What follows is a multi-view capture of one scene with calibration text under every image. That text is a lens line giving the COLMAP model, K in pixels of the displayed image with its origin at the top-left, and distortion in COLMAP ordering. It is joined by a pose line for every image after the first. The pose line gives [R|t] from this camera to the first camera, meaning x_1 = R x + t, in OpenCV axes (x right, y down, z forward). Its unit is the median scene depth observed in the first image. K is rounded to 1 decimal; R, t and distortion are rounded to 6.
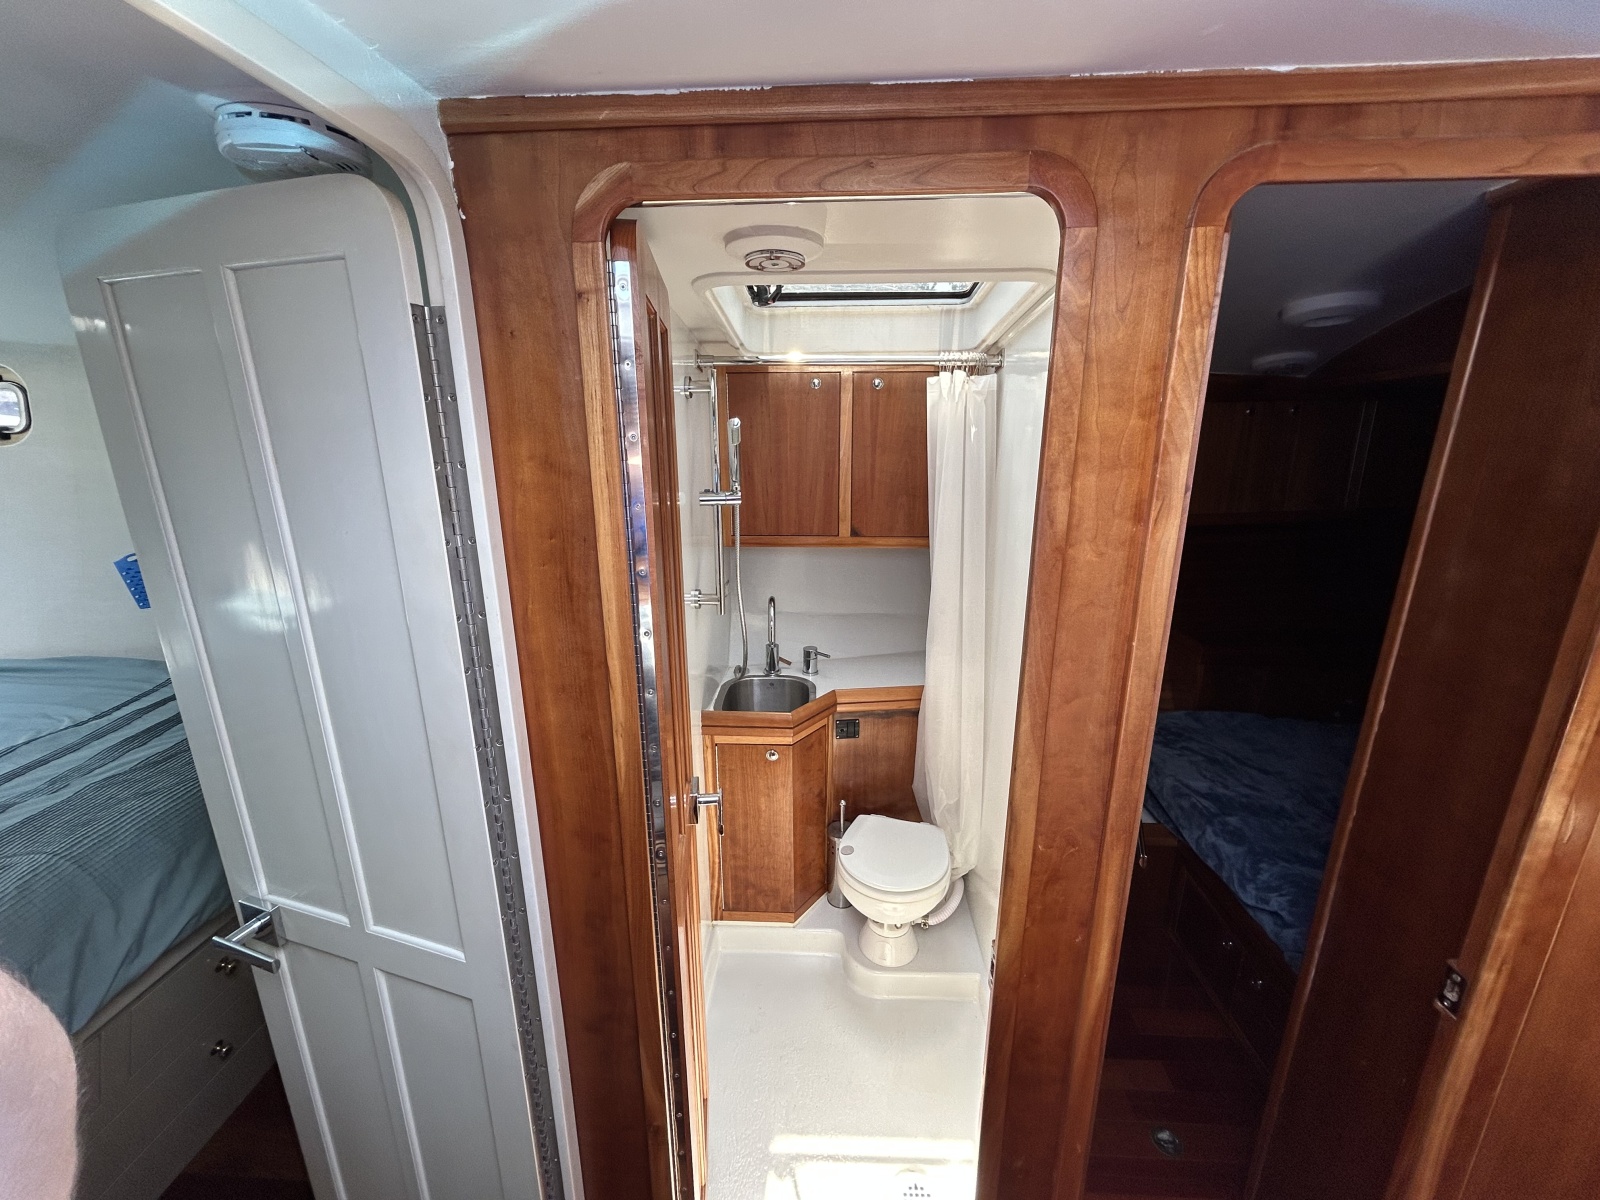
lens RADIAL K [[650.9, 0, 798.0], [0, 650.9, 598.4], [0, 0, 1]] dist [-0.000789, 0.000222]
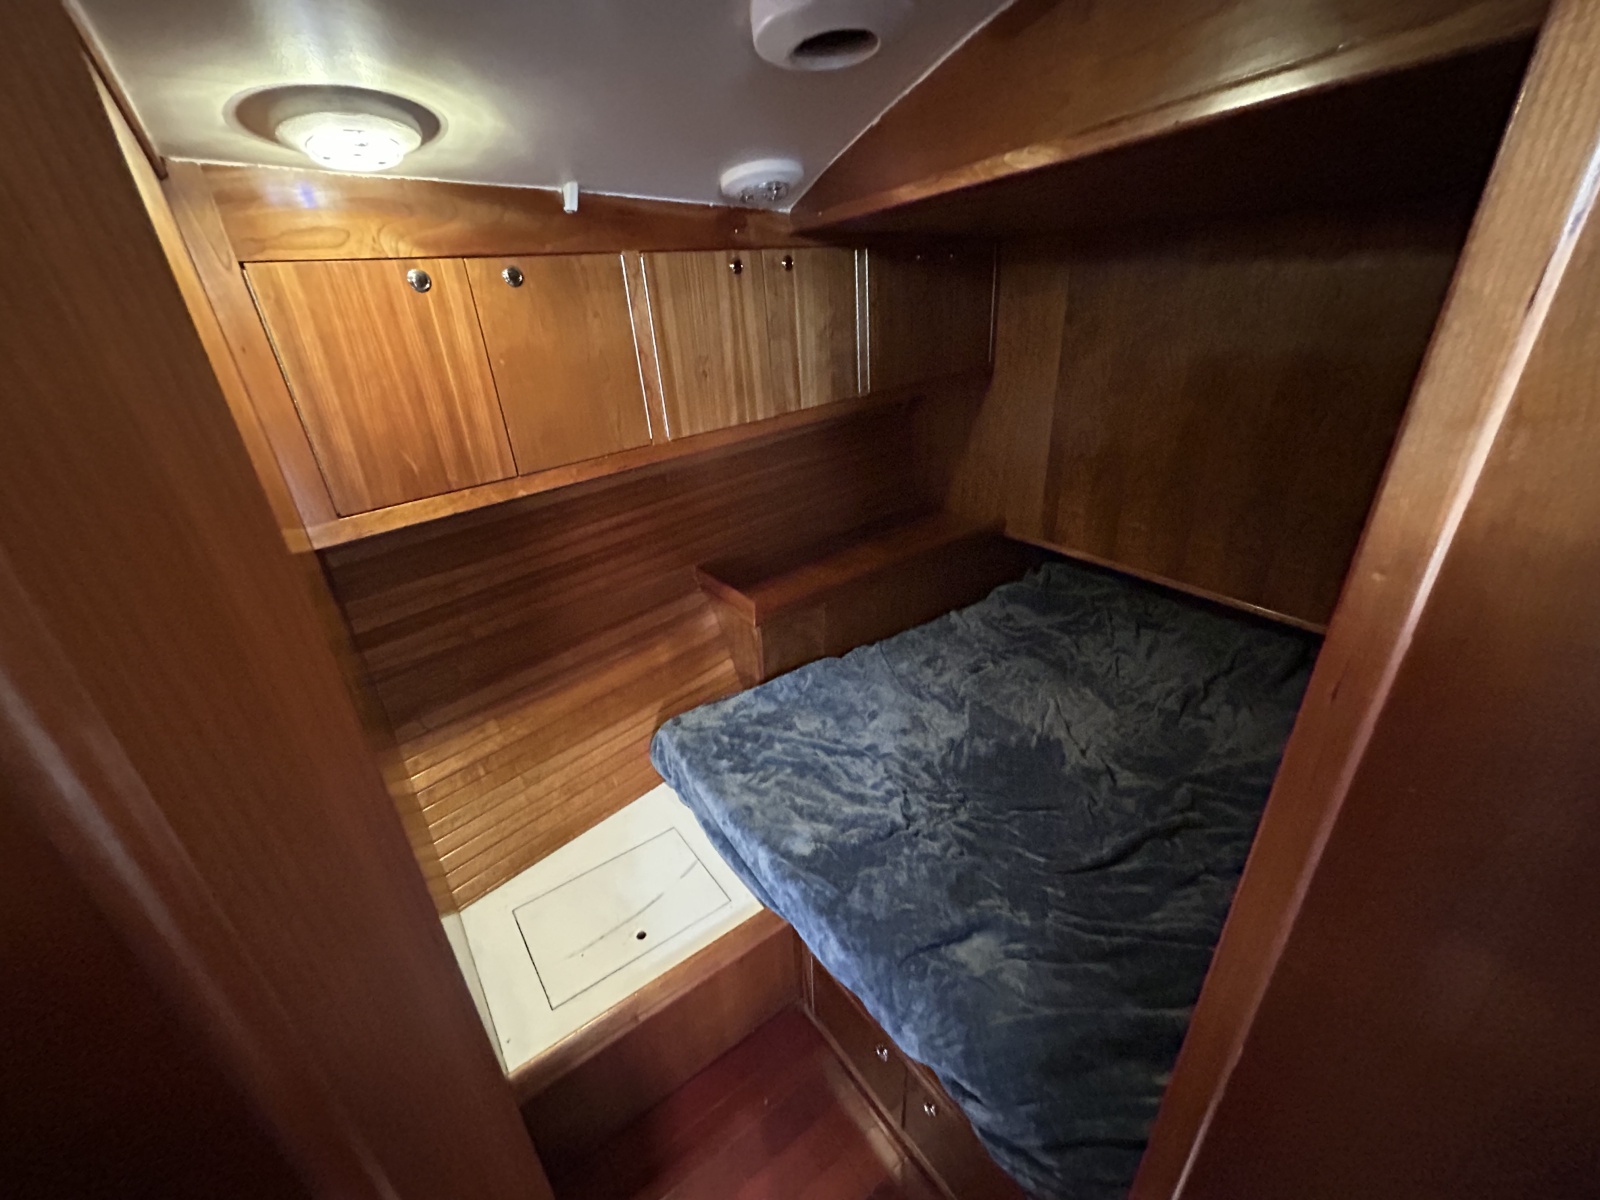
lens RADIAL K [[650.9, 0, 798.0], [0, 650.9, 598.4], [0, 0, 1]] dist [-0.000789, 0.000222]
pose [[0.770945, -0.311201, 0.555696, 0.280307], [0.207273, 0.947594, 0.243112, -0.114615], [-0.602231, -0.072245, 0.795046, 0.424314]]
